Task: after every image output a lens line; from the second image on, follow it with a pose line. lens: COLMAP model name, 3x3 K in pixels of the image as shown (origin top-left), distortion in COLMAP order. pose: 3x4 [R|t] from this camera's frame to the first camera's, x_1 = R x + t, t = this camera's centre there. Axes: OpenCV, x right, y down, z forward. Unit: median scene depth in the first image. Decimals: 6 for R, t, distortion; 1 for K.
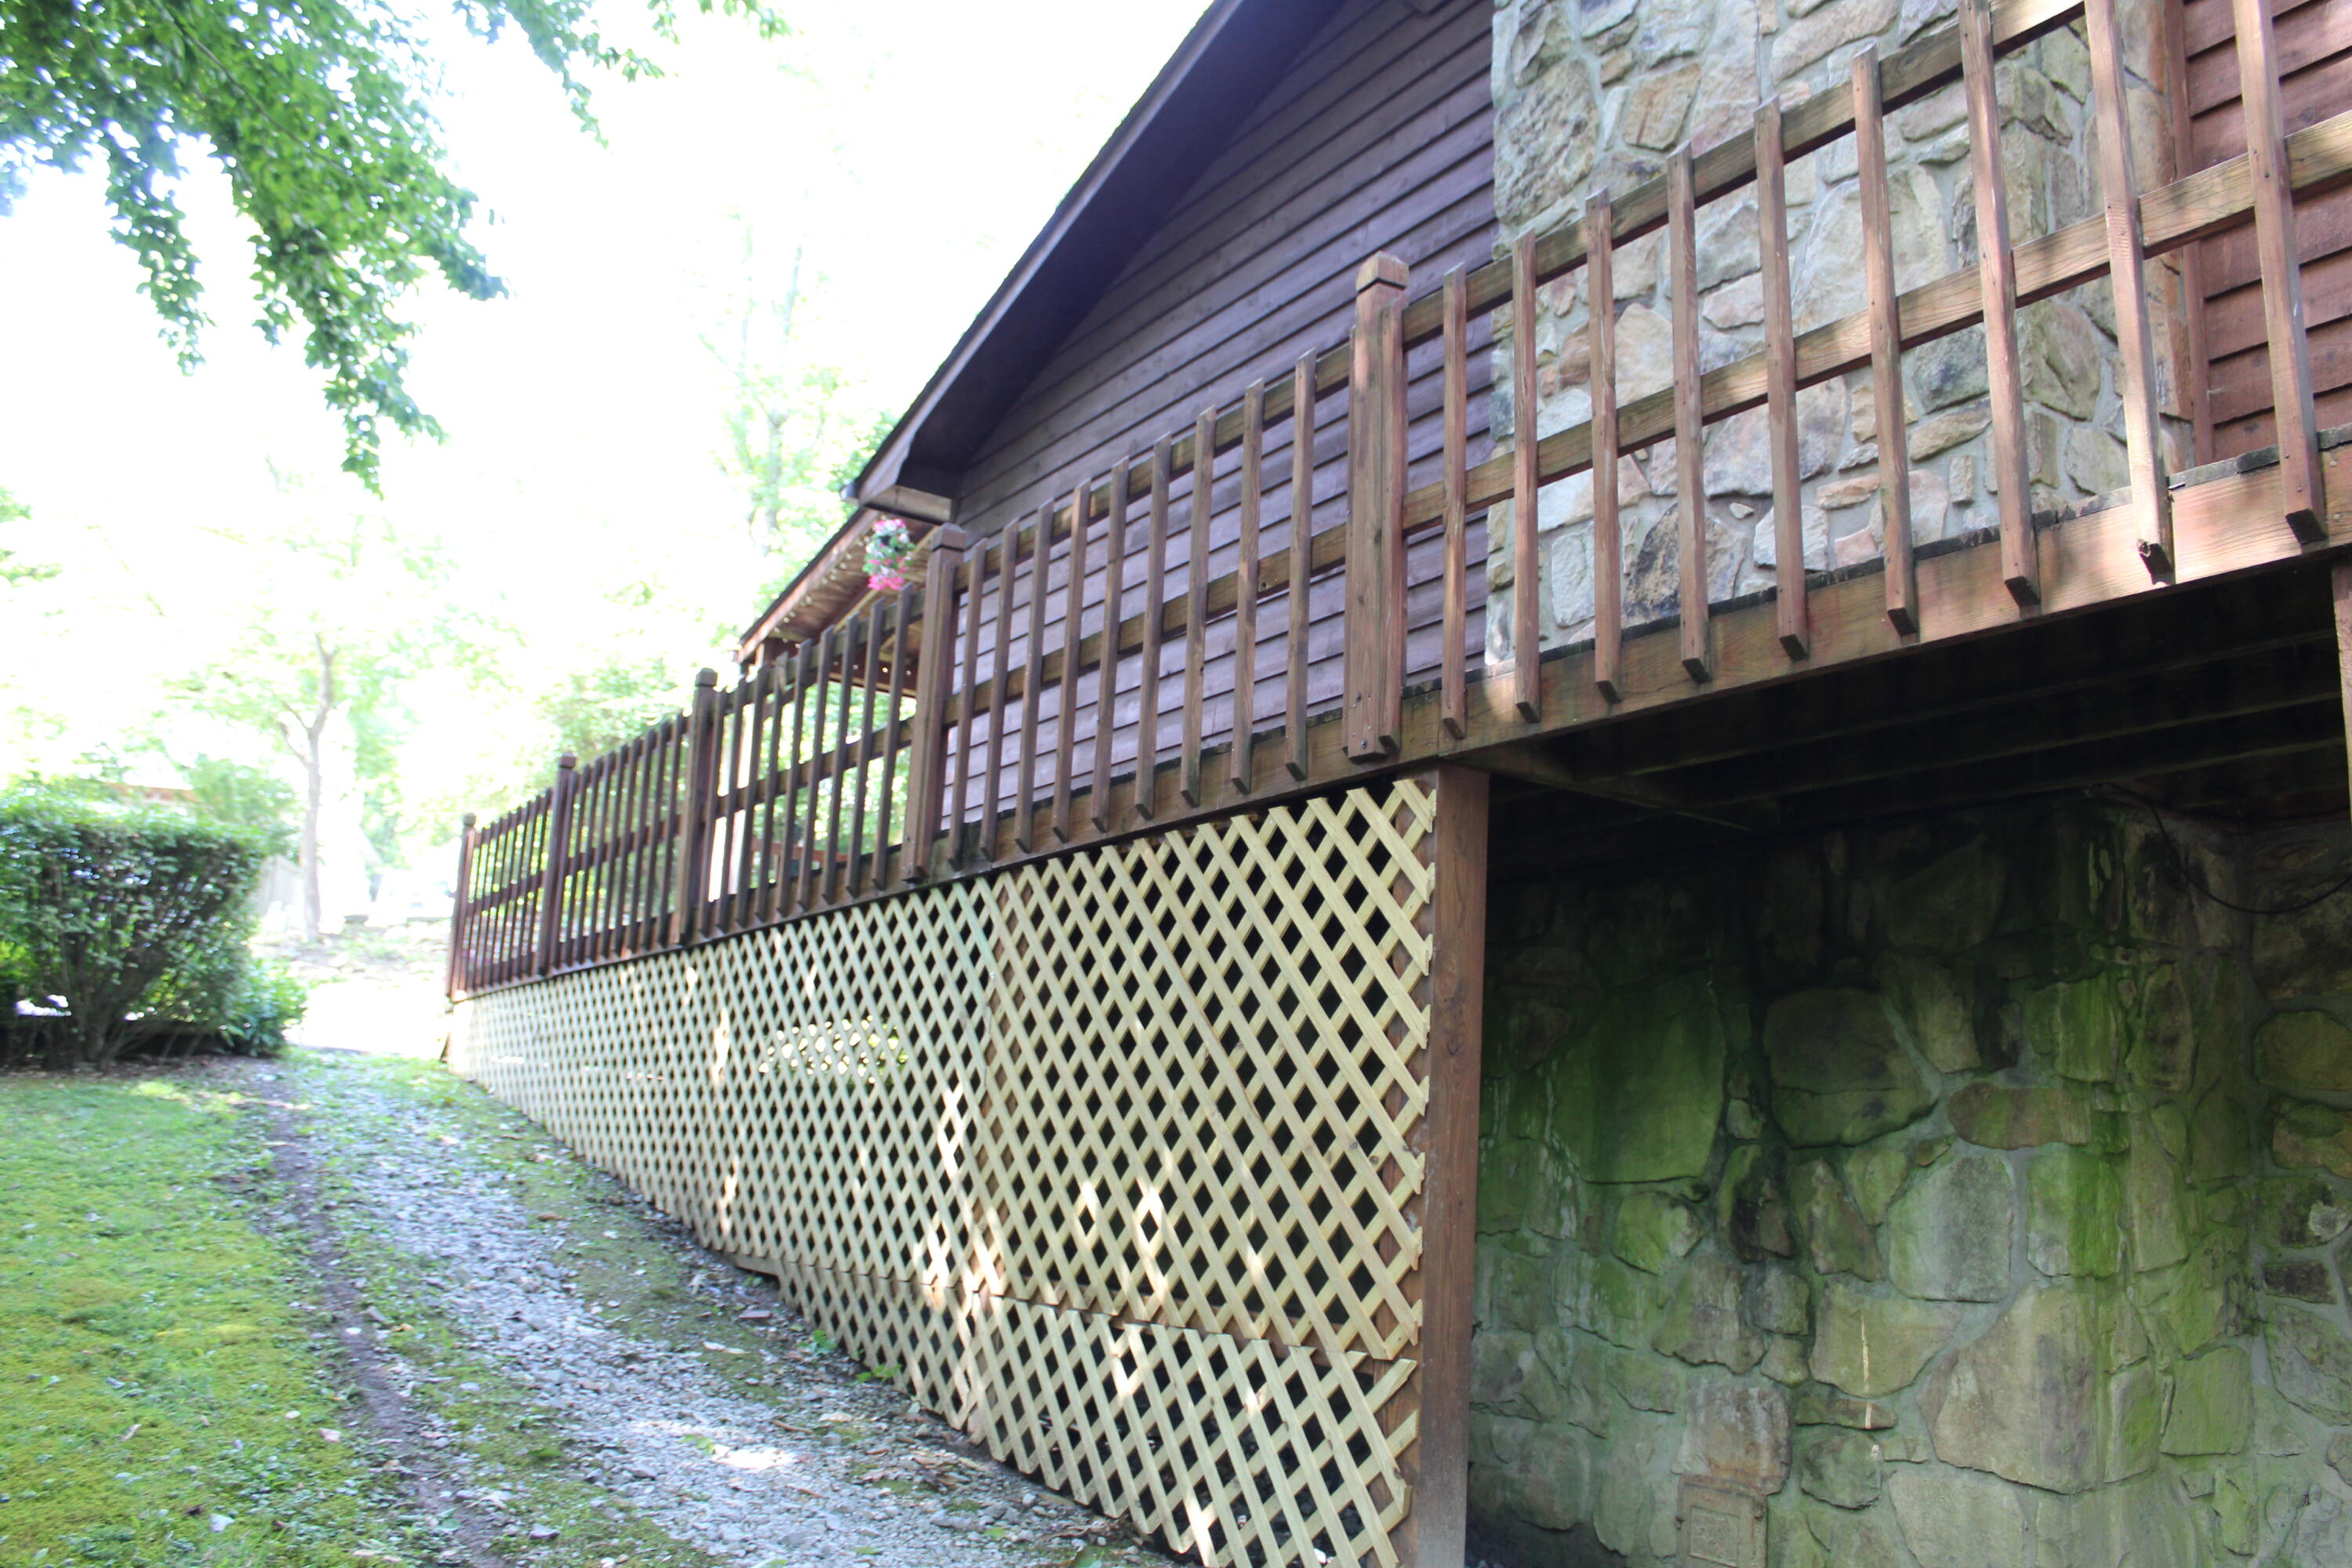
lens RADIAL K [[1963.9, 0, 1168.7], [0, 1963.9, 767.1], [0, 0, 1]] dist [-0.154017, 0.133346]
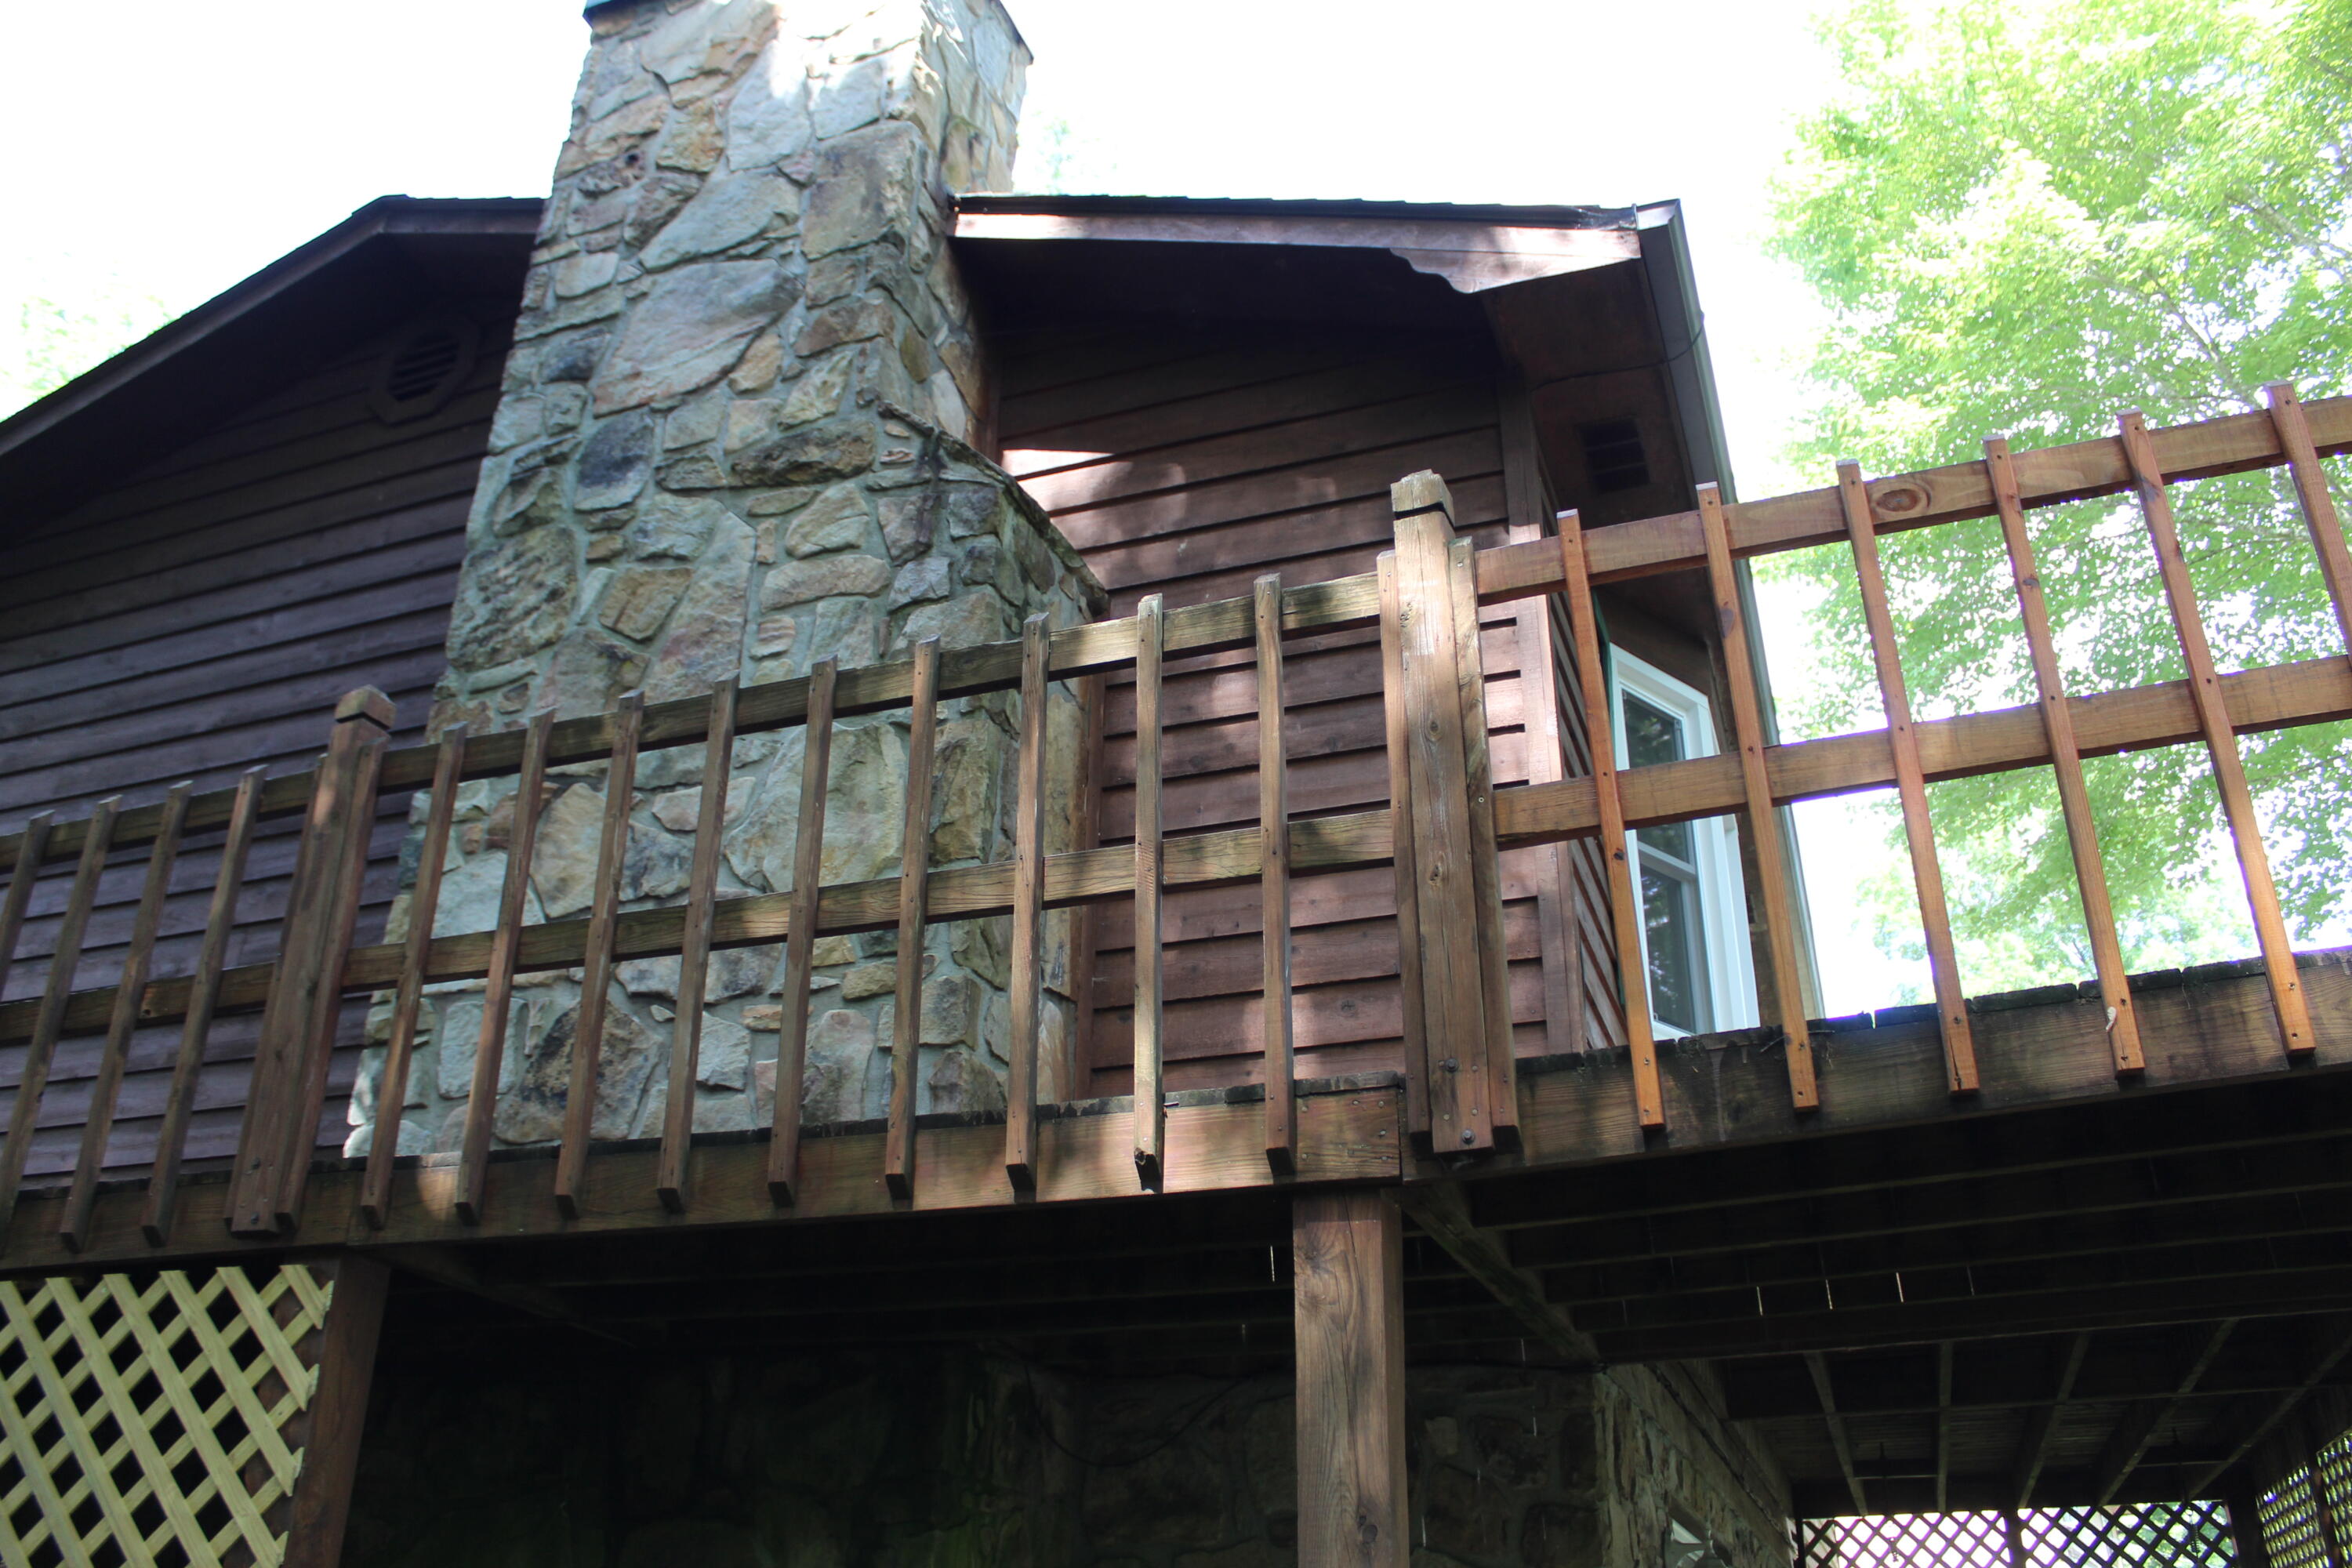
lens RADIAL K [[1963.9, 0, 1168.7], [0, 1963.9, 767.1], [0, 0, 1]] dist [-0.154017, 0.133346]
pose [[0.792226, 0.229075, 0.565600, -0.105807], [-0.097122, 0.962384, -0.253740, -0.030517], [-0.602450, 0.146087, 0.784674, 0.046112]]
